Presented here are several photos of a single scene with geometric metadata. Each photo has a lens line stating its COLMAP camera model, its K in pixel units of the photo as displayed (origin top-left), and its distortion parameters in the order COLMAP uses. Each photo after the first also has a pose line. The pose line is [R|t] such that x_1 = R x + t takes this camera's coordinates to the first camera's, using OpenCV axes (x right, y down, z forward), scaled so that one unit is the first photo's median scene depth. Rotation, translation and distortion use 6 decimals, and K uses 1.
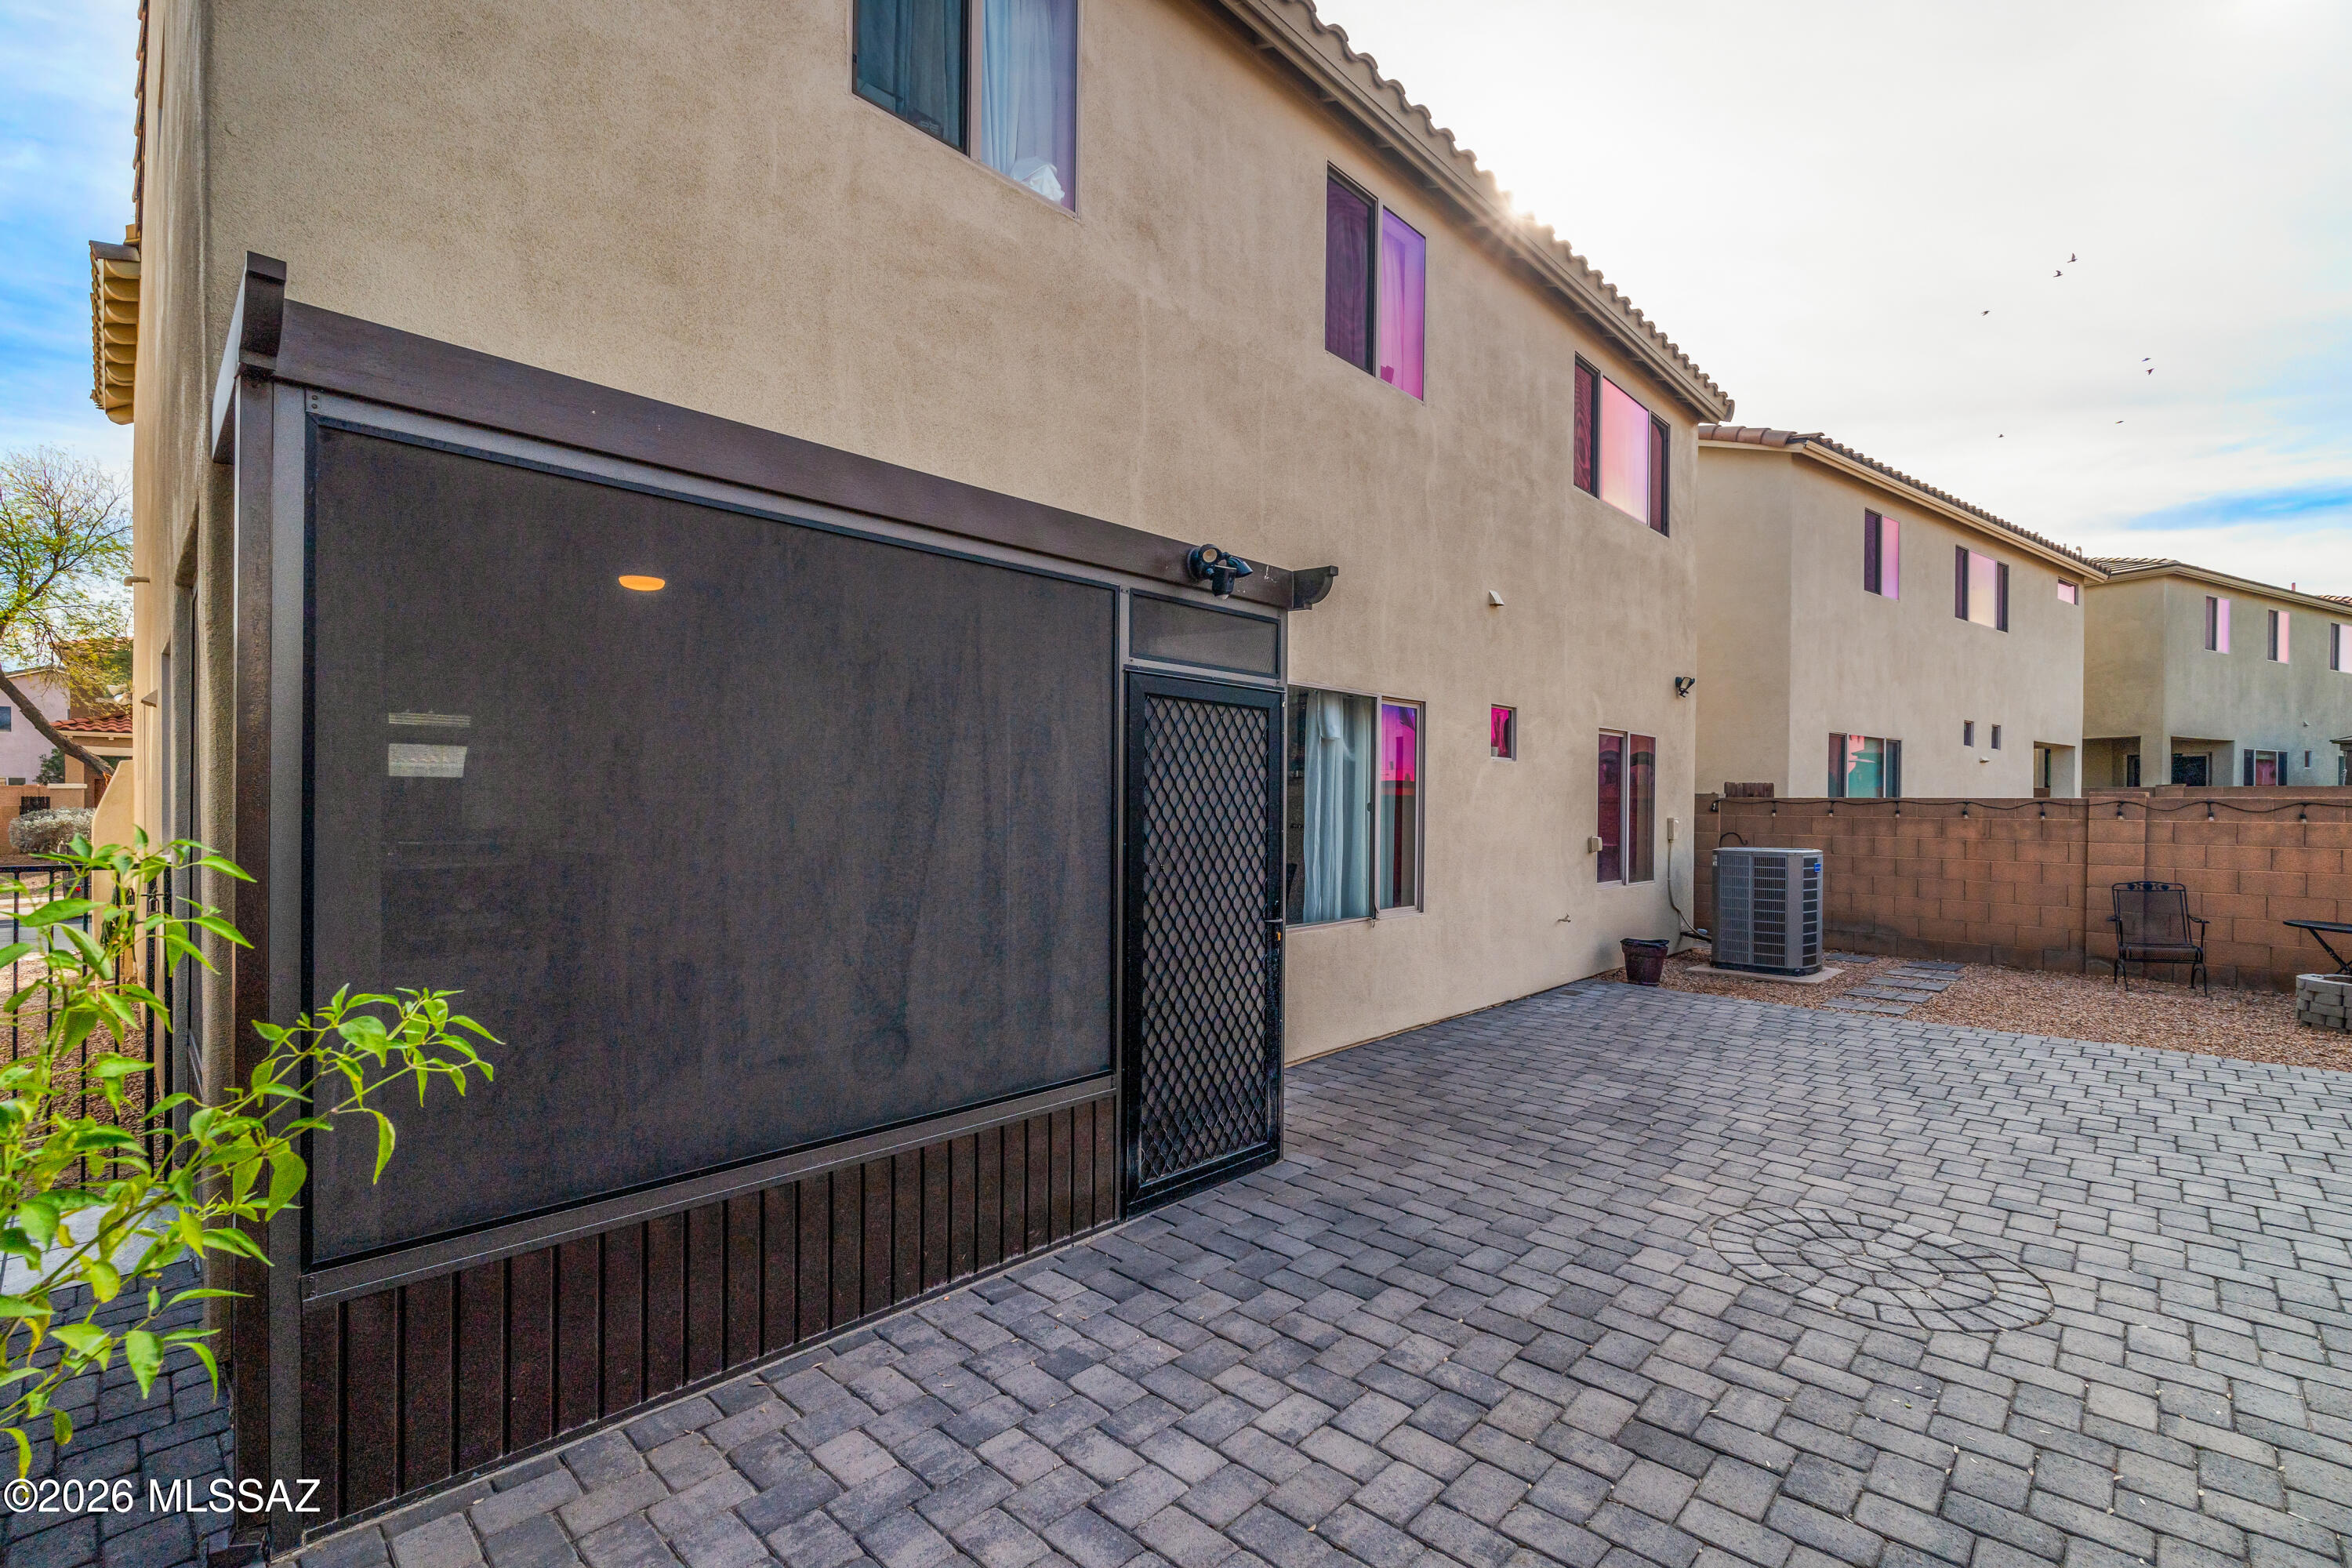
lens RADIAL K [[1028.4, 0, 1166.7], [0, 1028.4, 803.2], [0, 0, 1]] dist [-0.011752, 0.001257]
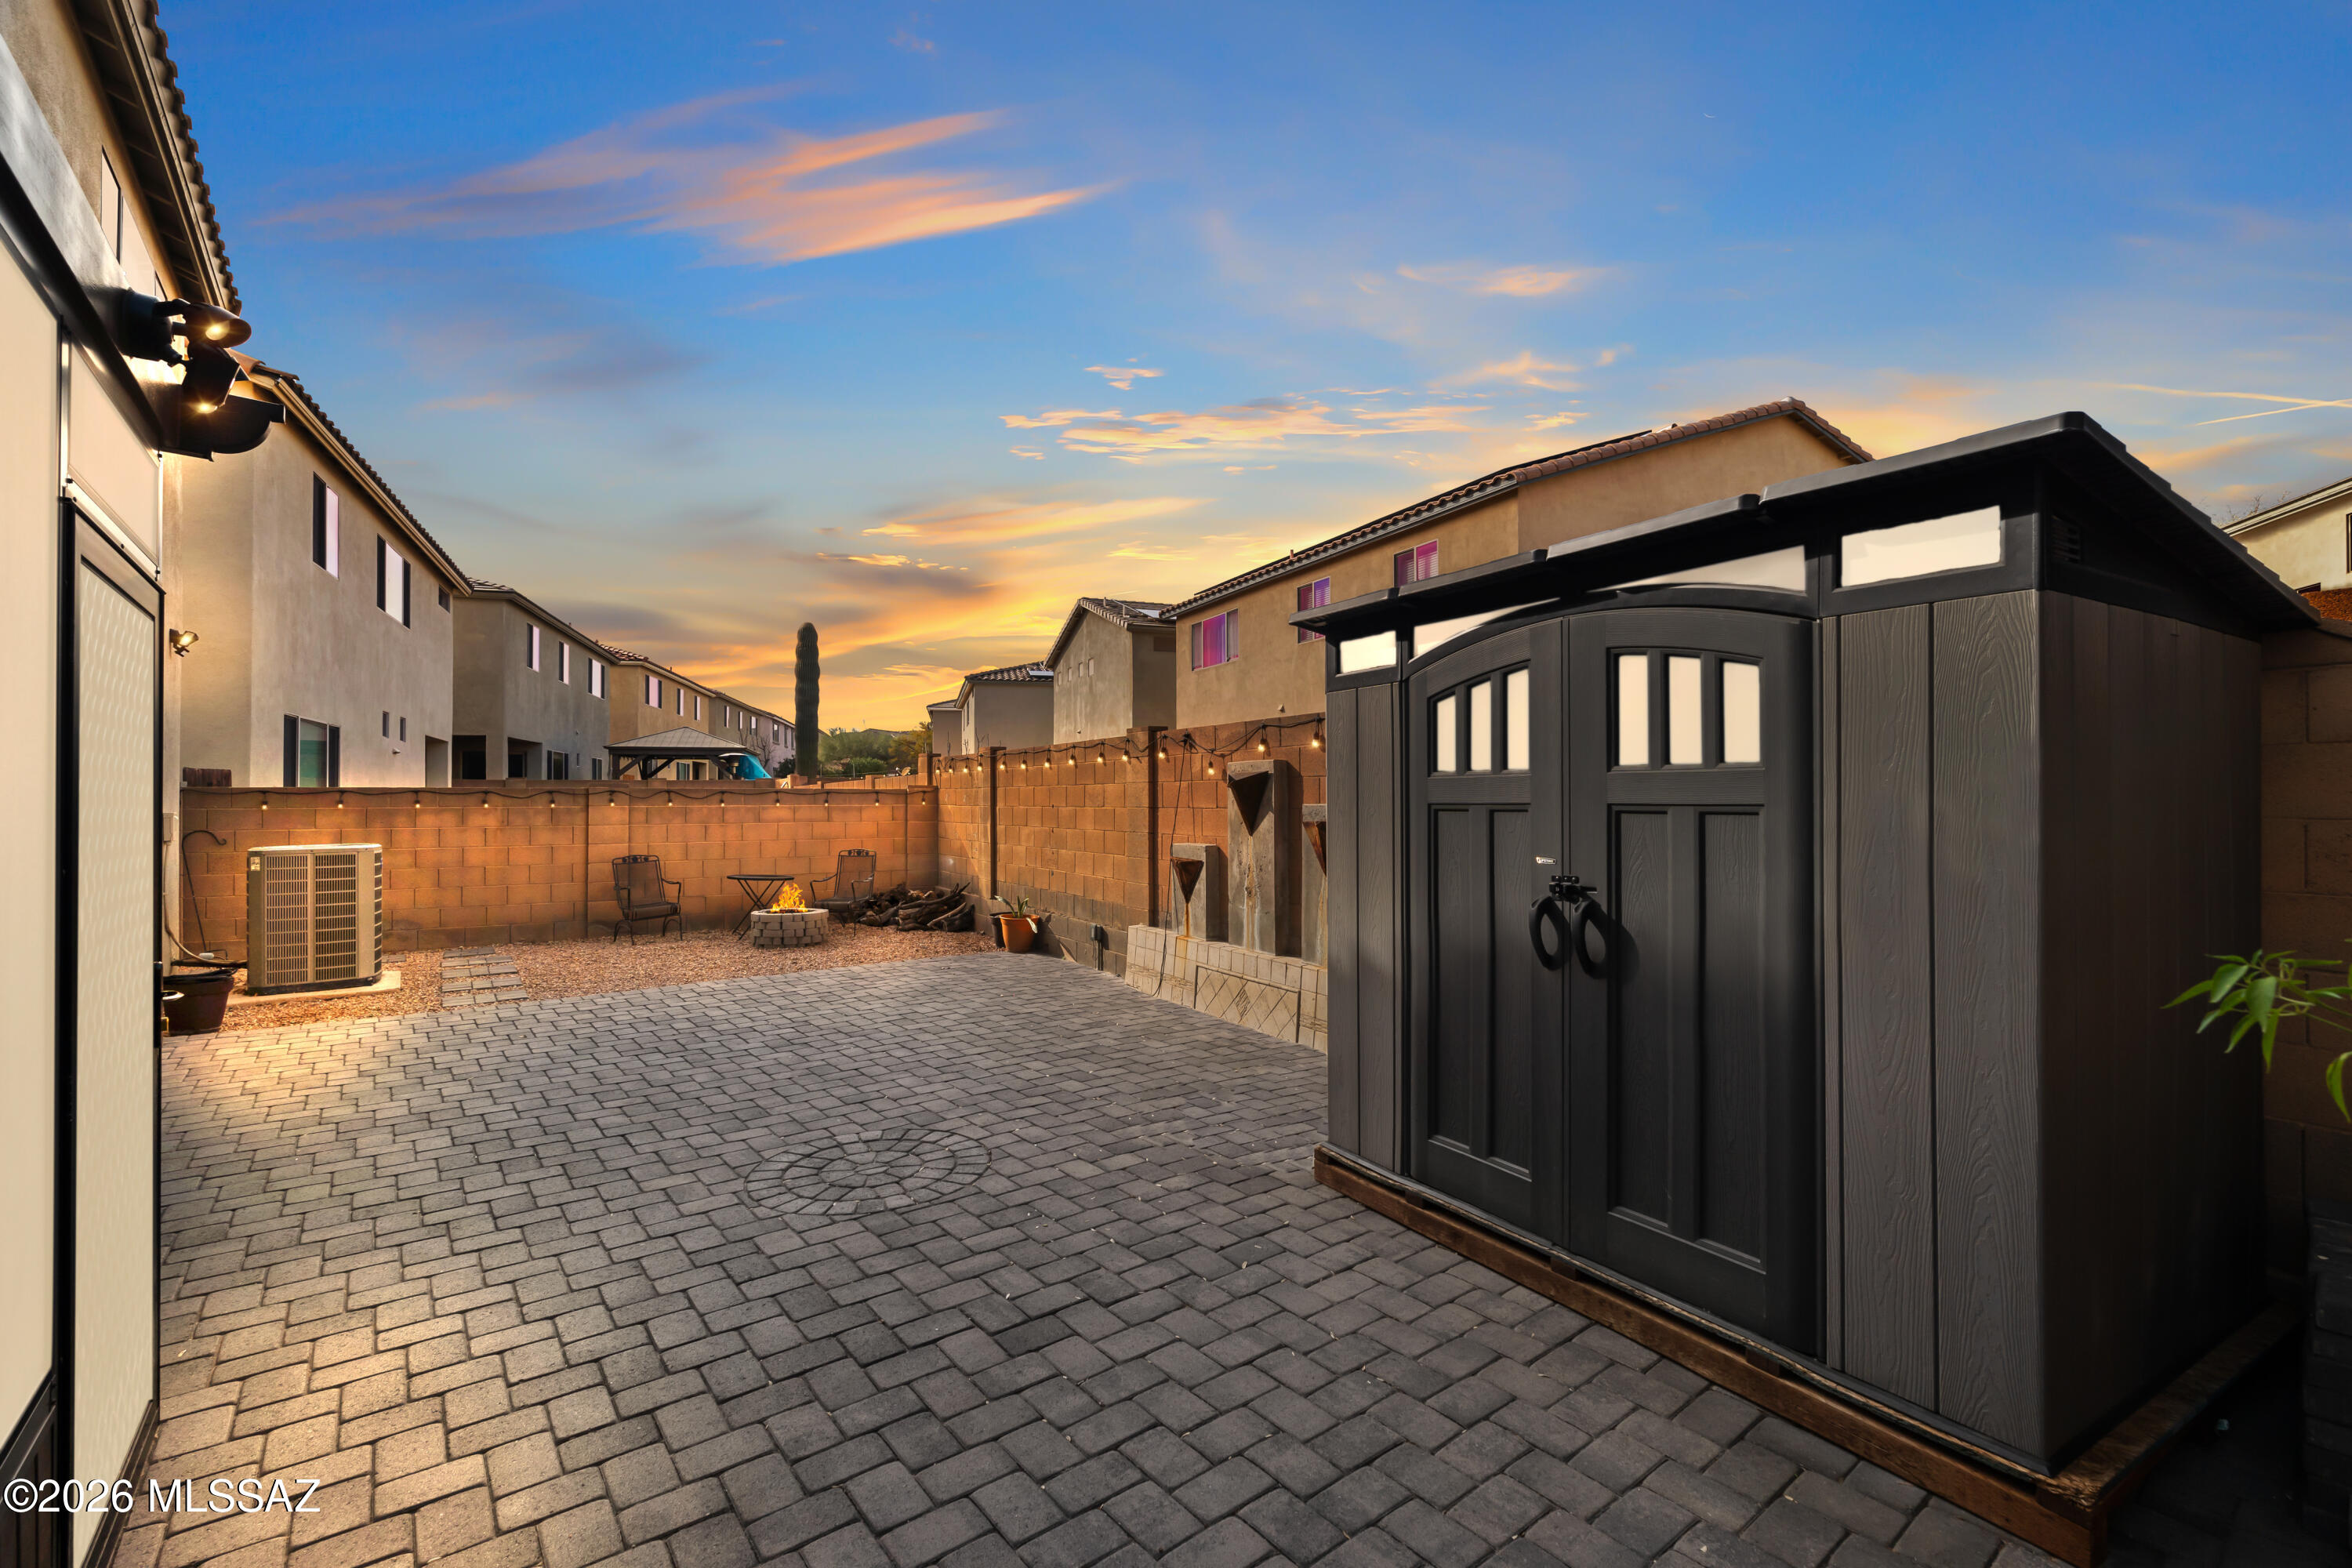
lens RADIAL K [[1028.4, 0, 1167.3], [0, 1028.4, 785.5], [0, 0, 1]] dist [-0.011752, 0.001257]
pose [[0.140413, 0.004090, 0.990085, -0.409839], [0.005541, 0.999973, -0.004917, 0.004633], [-0.990077, 0.006177, 0.140387, 0.423381]]
